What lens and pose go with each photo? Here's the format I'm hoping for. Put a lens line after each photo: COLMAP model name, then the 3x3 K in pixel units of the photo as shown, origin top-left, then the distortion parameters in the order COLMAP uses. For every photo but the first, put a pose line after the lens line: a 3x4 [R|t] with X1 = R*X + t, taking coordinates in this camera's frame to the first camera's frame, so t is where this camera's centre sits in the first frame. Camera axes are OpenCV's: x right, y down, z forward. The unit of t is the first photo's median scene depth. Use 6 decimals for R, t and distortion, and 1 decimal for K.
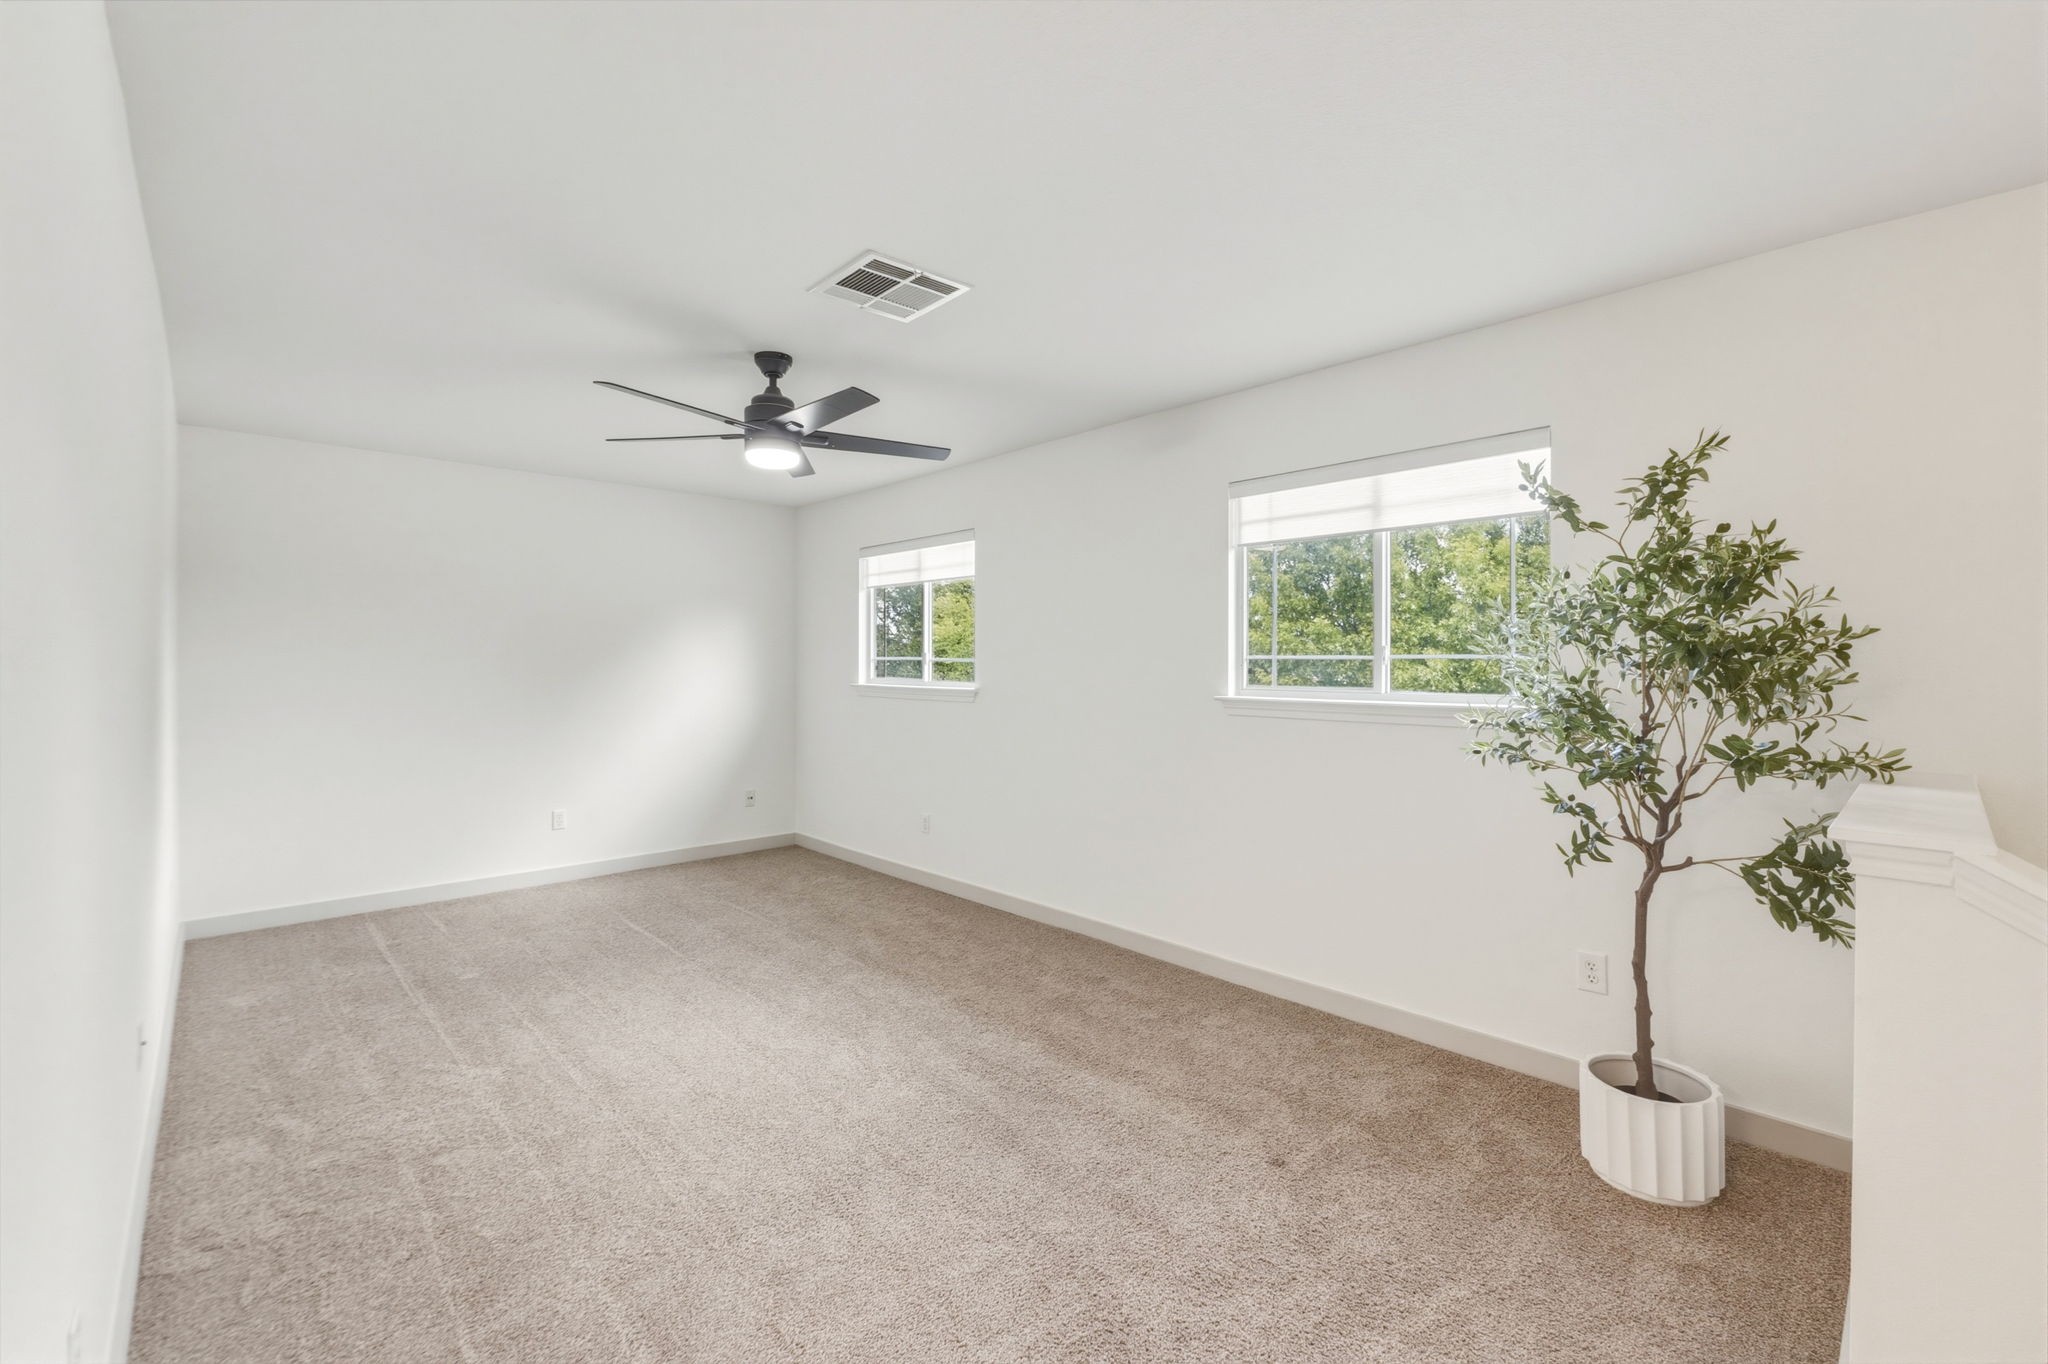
lens RADIAL K [[868.5, 0, 1031.8], [0, 868.5, 660.1], [0, 0, 1]] dist [-0.003117, -0.000339]
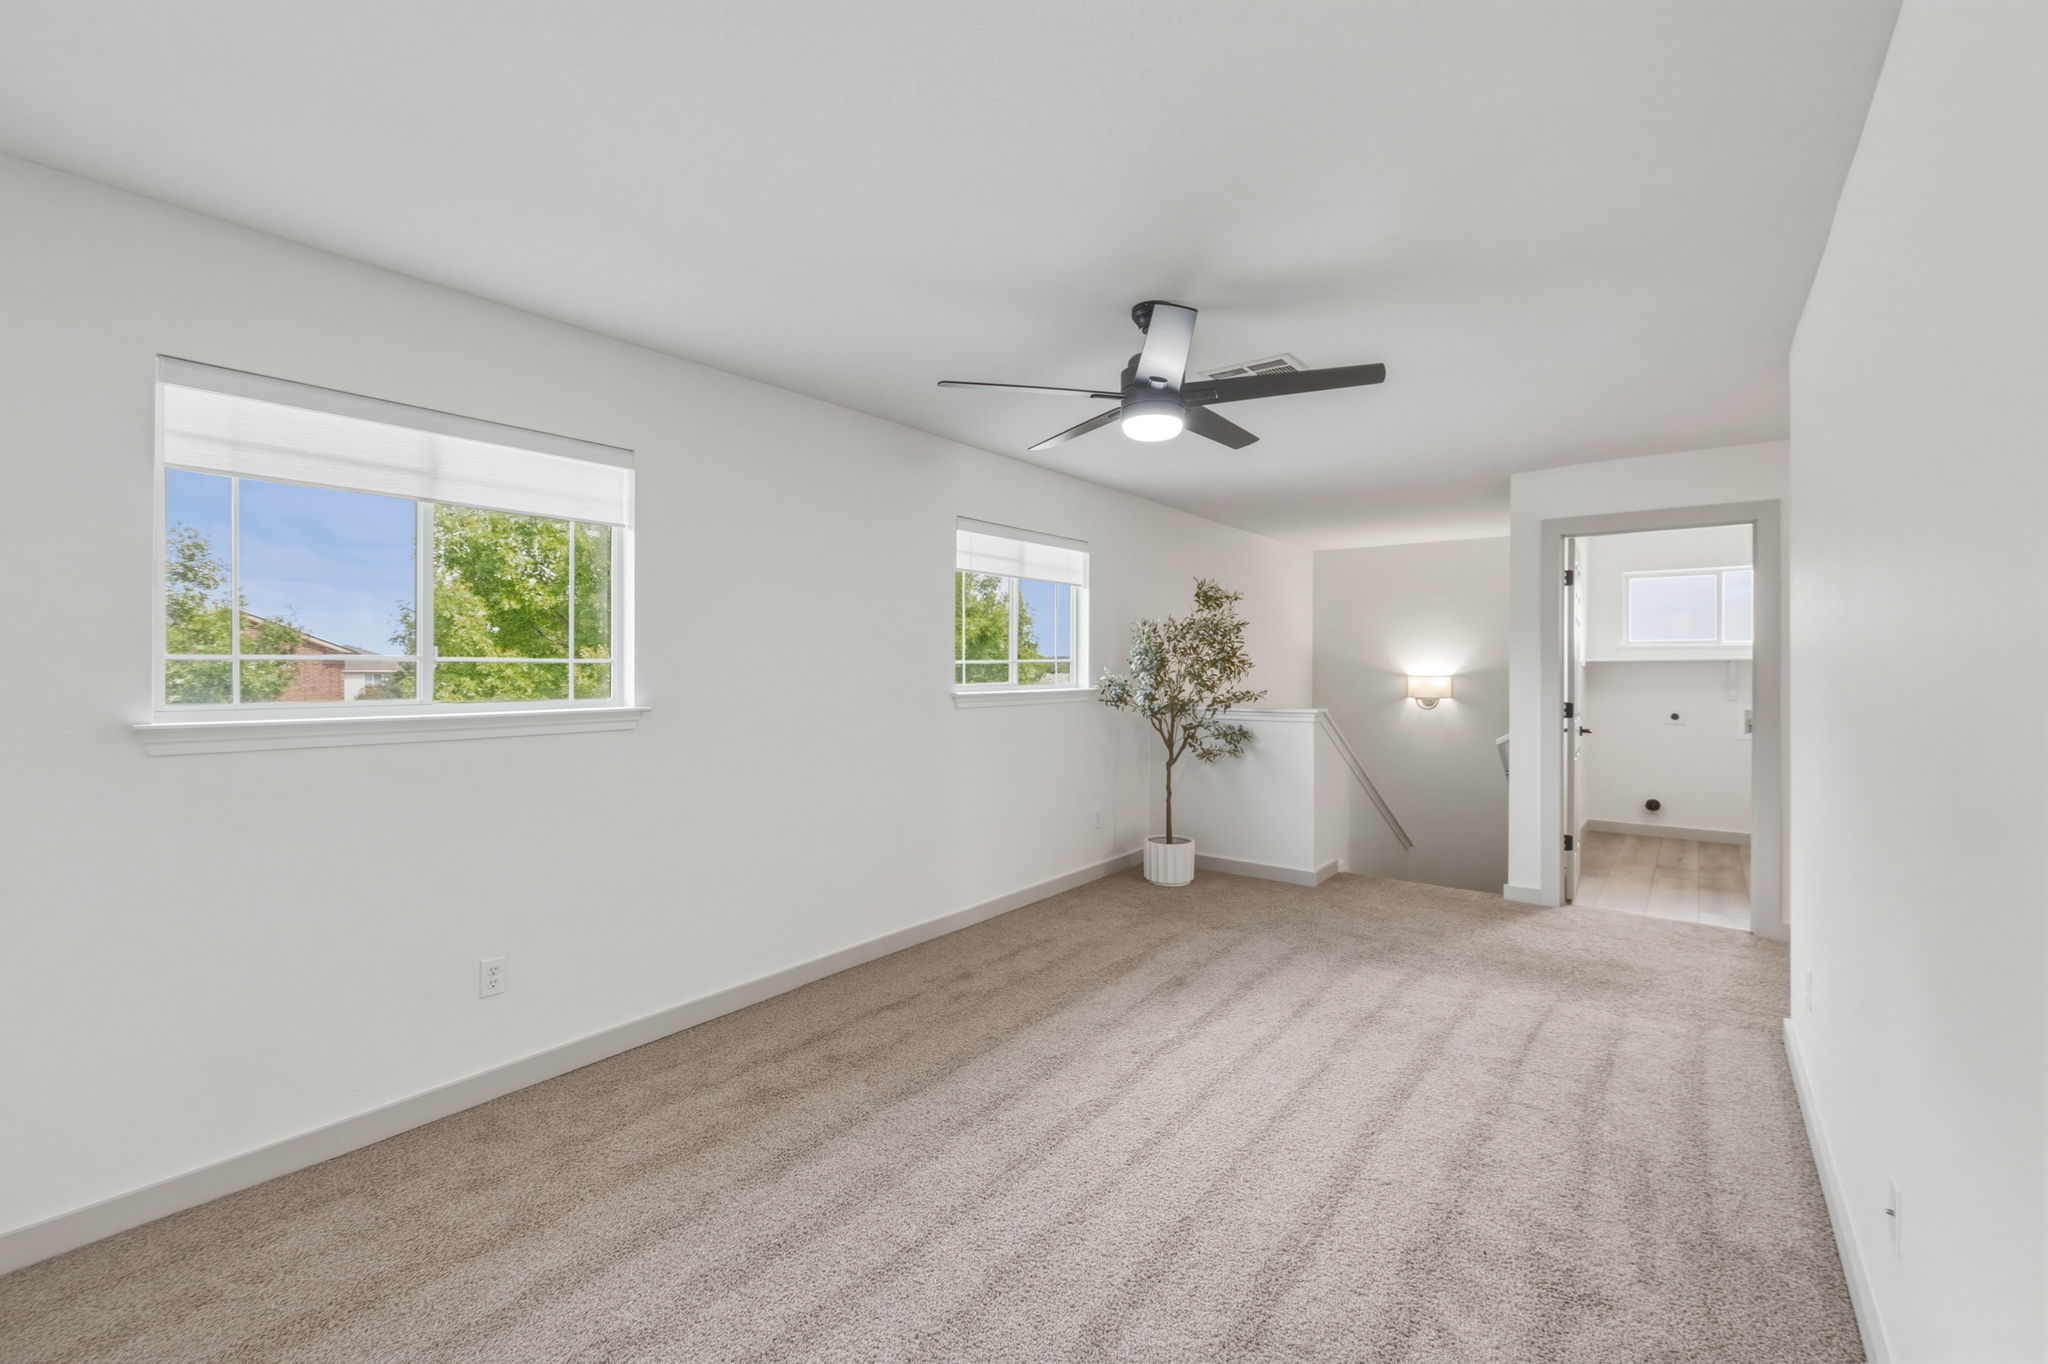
lens RADIAL K [[868.5, 0, 1031.8], [0, 868.5, 660.1], [0, 0, 1]] dist [-0.003117, -0.000339]
pose [[-0.177289, 0.002776, 0.984155, -0.986076], [-0.000816, 0.999995, -0.002968, -0.000978], [-0.984158, -0.001329, -0.177286, 1.128898]]
